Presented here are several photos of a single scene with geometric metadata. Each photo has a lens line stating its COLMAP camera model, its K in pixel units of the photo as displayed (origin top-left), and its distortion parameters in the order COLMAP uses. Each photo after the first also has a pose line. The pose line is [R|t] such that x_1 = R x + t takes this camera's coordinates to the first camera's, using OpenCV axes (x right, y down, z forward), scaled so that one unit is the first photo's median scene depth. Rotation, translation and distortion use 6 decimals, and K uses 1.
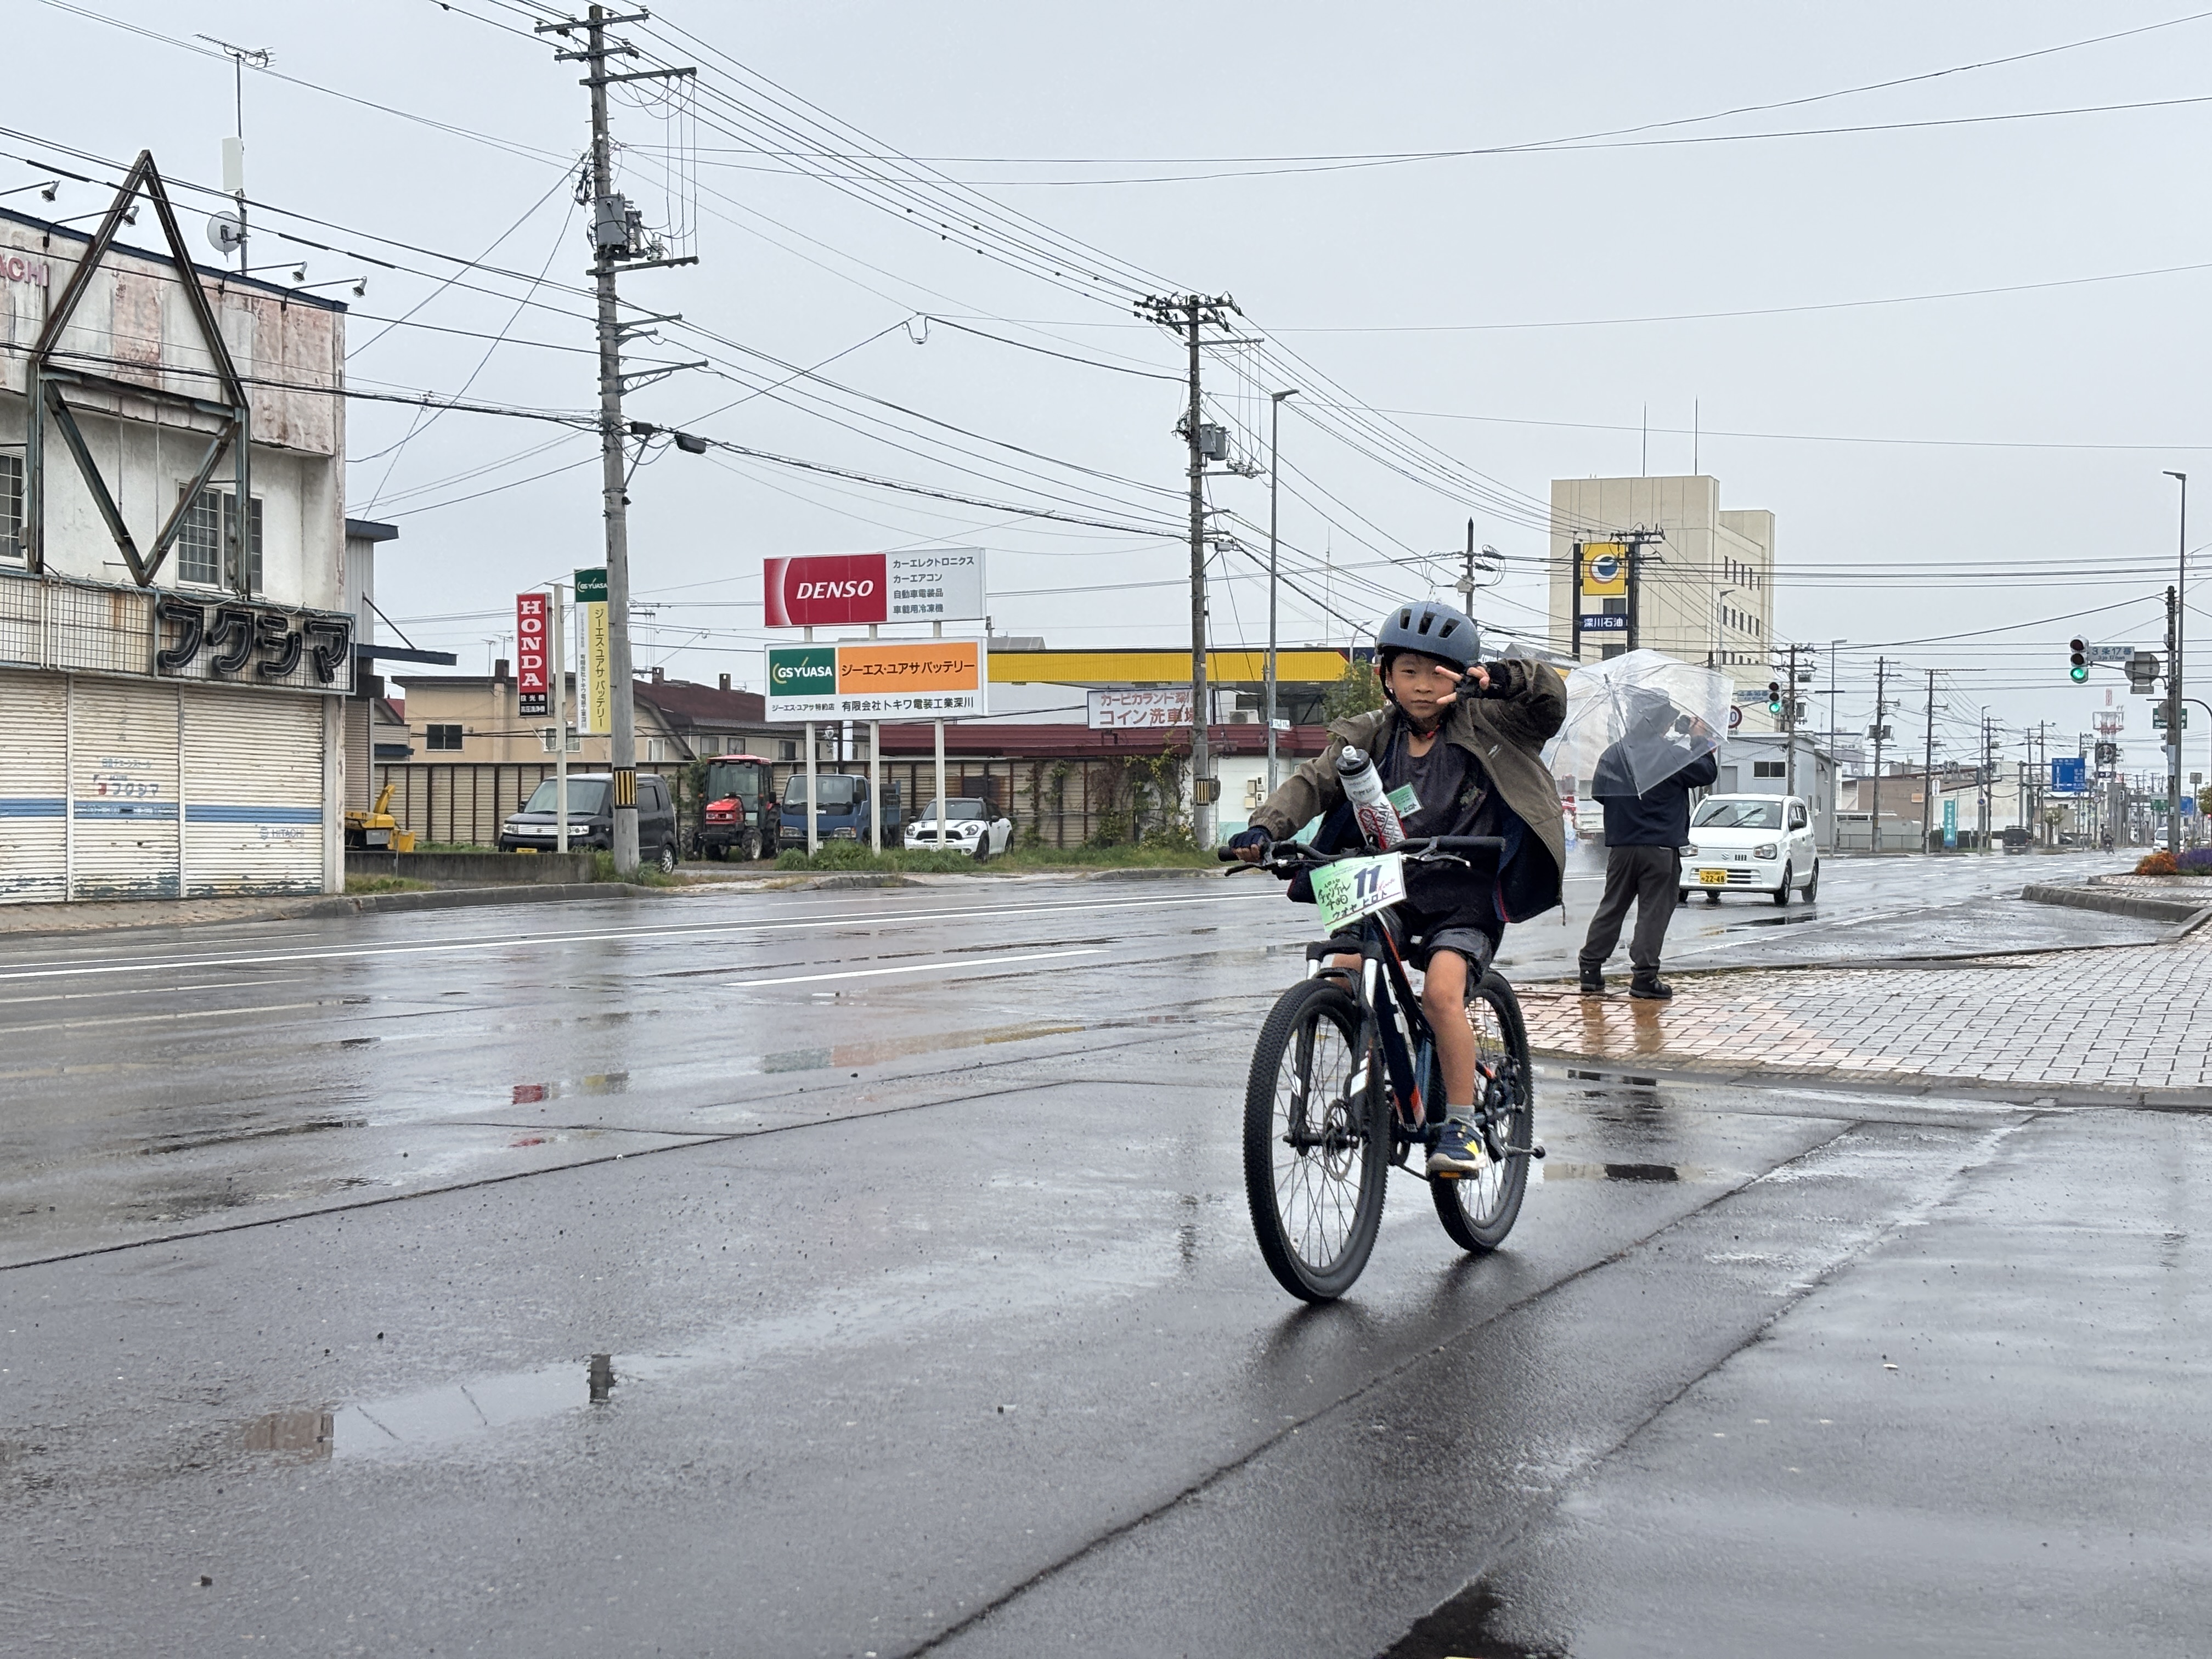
lens RADIAL K [[3369.8, 0, 1087.0], [0, 3369.8, 830.7], [0, 0, 1]] dist [0.264492, -1.167787]
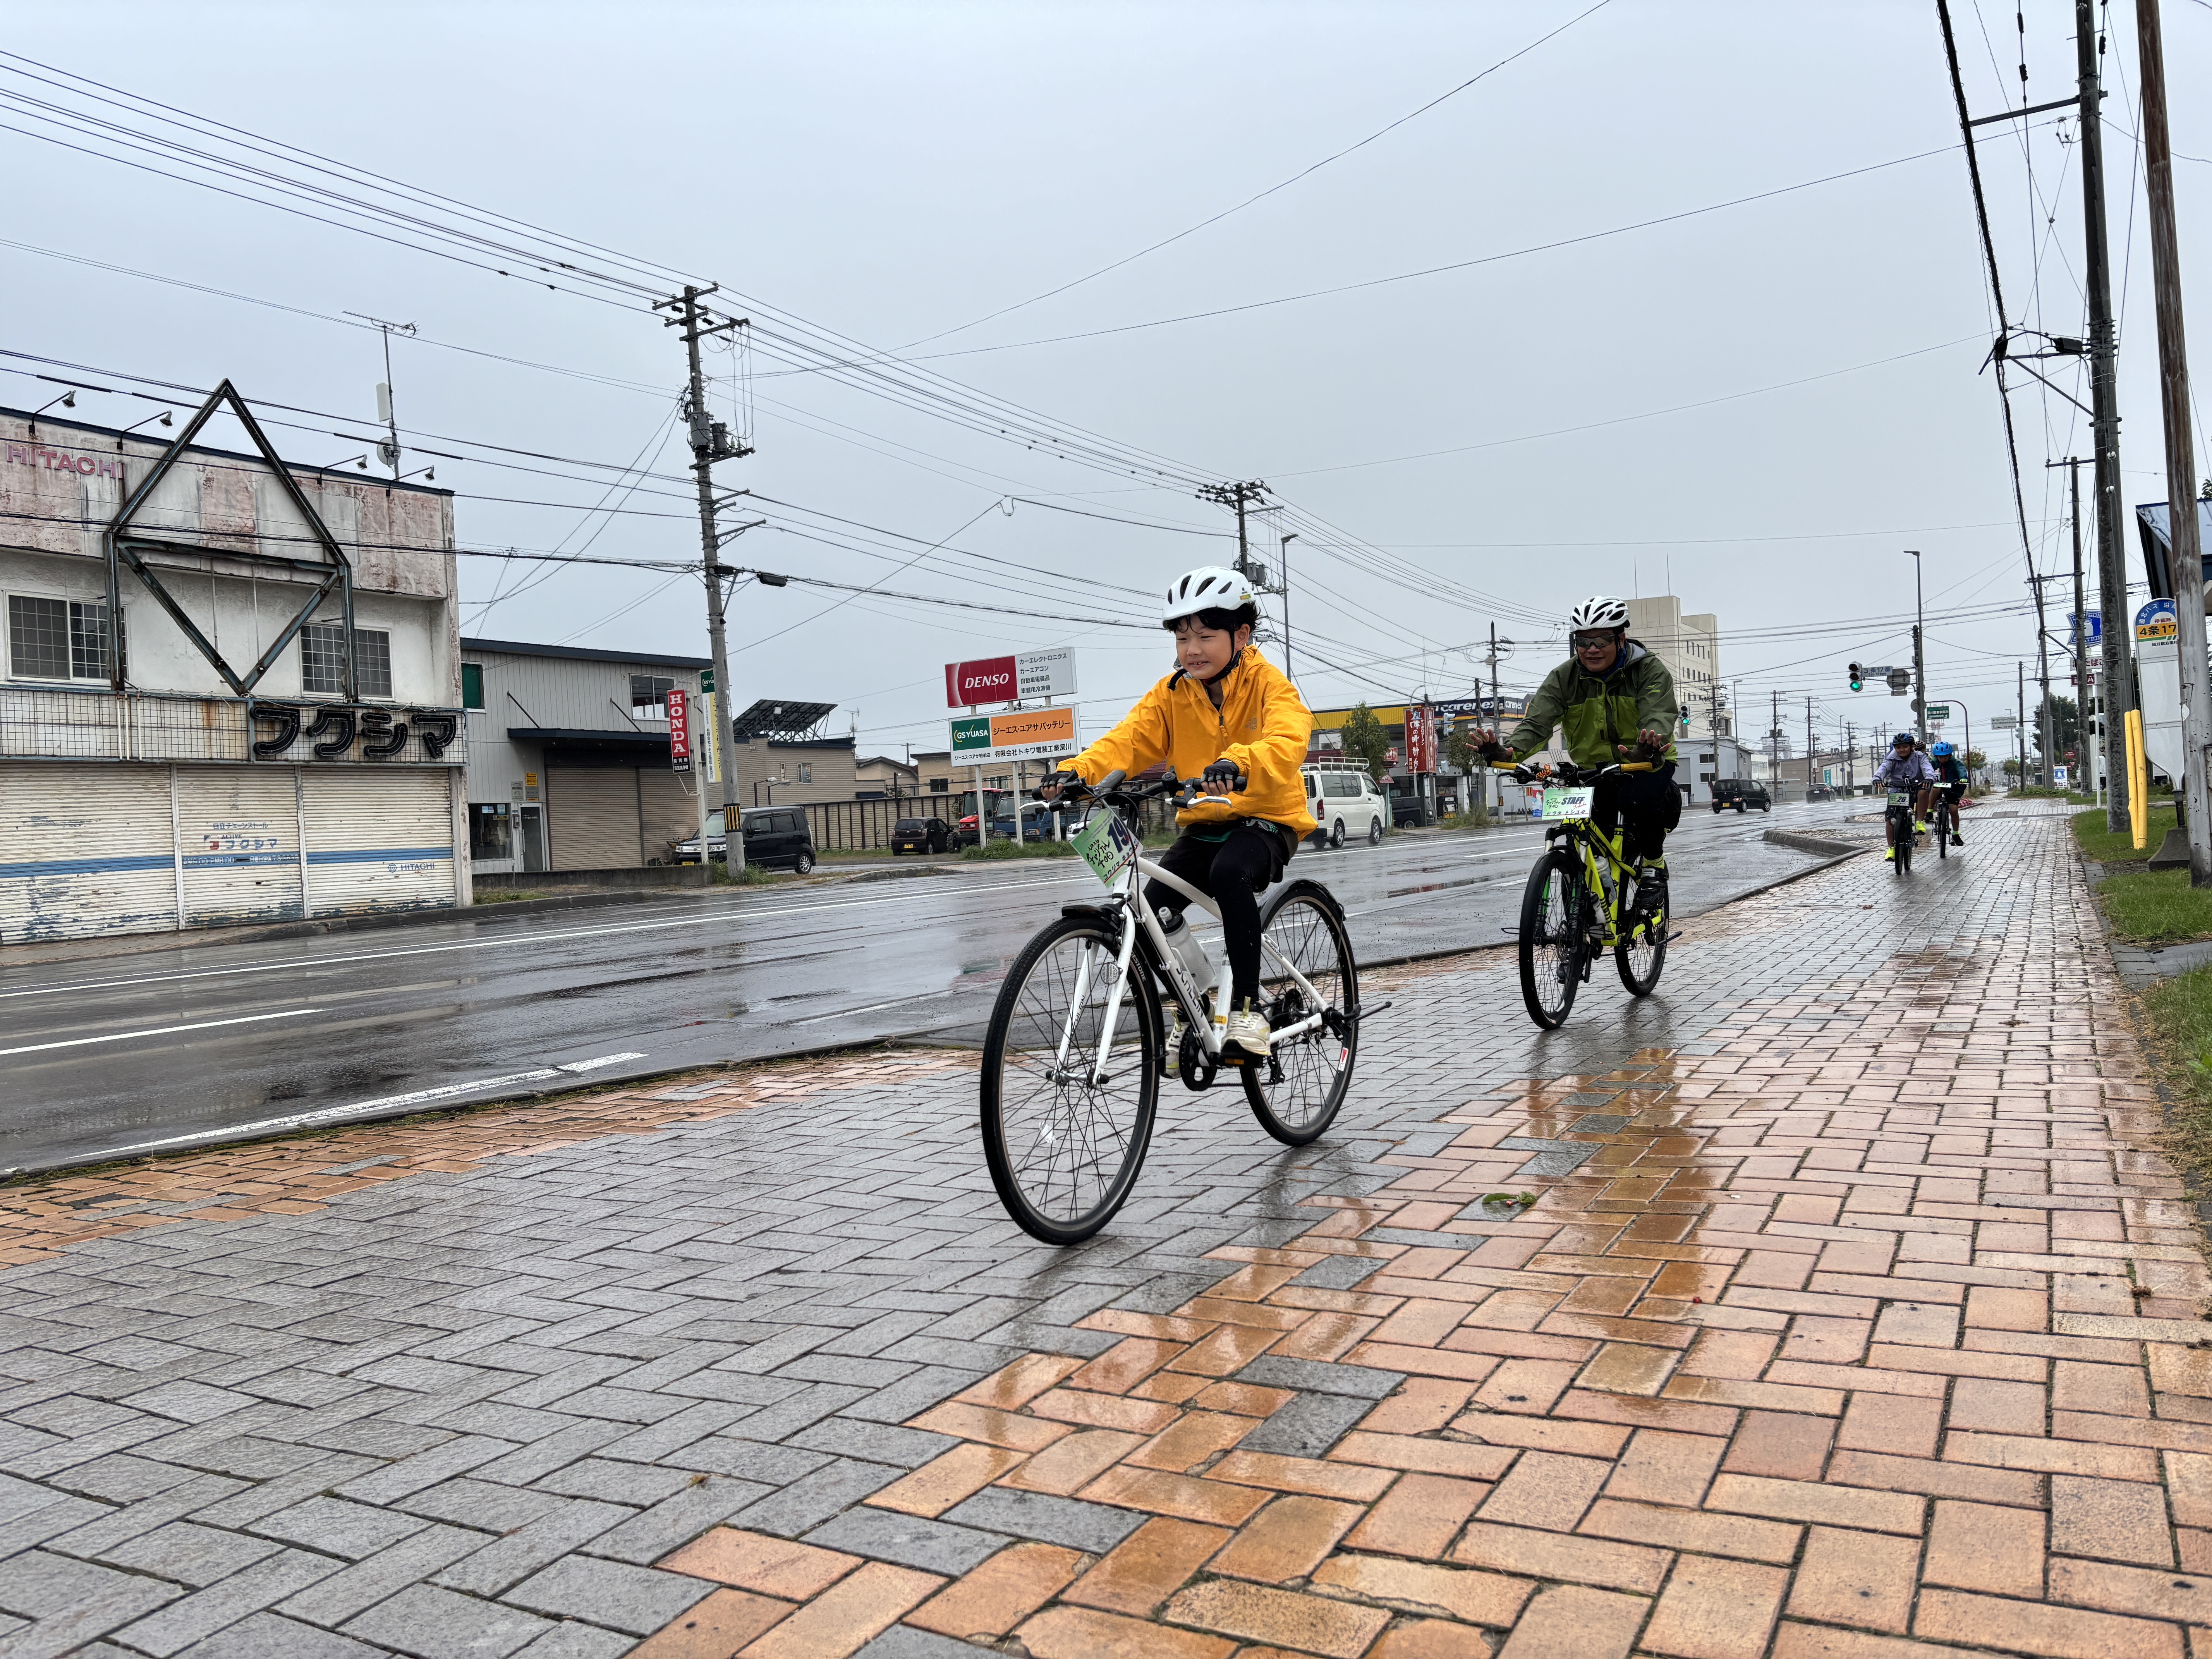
lens RADIAL K [[1693.5, 0, 1085.6], [0, 1693.5, 836.8], [0, 0, 1]] dist [0.086107, -0.149220]
pose [[0.983354, -0.053352, -0.173690, 0.105107], [0.055109, 0.998466, 0.005307, 0.000011], [0.173141, -0.014790, 0.984786, 0.229343]]
